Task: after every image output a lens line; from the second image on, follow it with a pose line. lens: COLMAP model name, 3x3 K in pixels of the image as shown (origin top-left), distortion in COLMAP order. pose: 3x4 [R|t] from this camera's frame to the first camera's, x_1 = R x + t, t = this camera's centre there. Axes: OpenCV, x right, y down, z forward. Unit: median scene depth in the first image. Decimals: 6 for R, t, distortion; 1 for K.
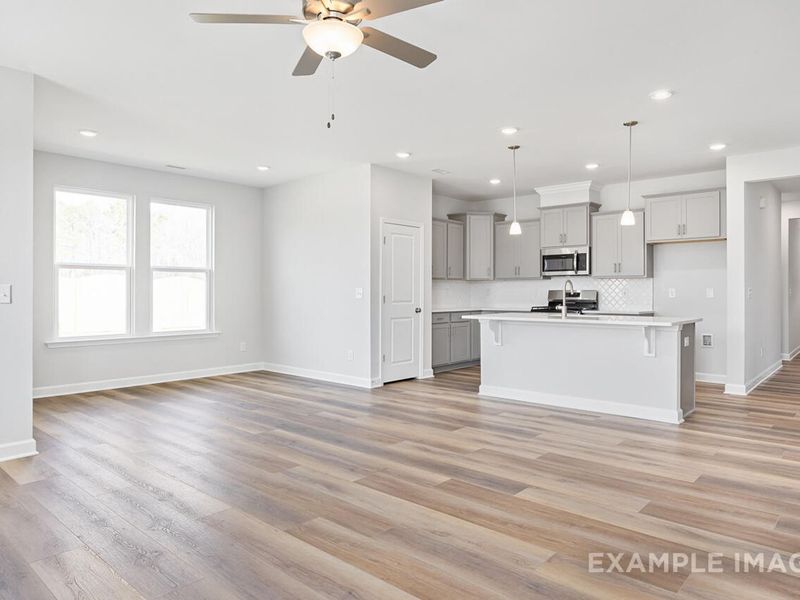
lens RADIAL K [[537.2, 0, 398.7], [0, 537.2, 290.6], [0, 0, 1]] dist [-0.010594, -0.001298]
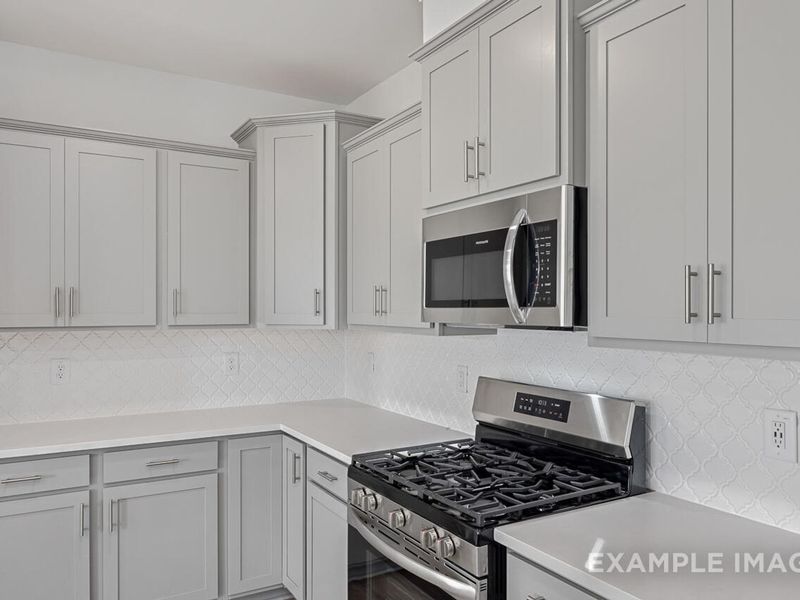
lens RADIAL K [[615.4, 0, 402.6], [0, 615.4, 307.9], [0, 0, 1]] dist [0.002408, -0.000666]
pose [[0.952831, 0.001465, -0.303498, 0.393678], [-0.001181, 0.999999, 0.001117, -0.040303], [0.303500, -0.000706, 0.952831, 0.829581]]
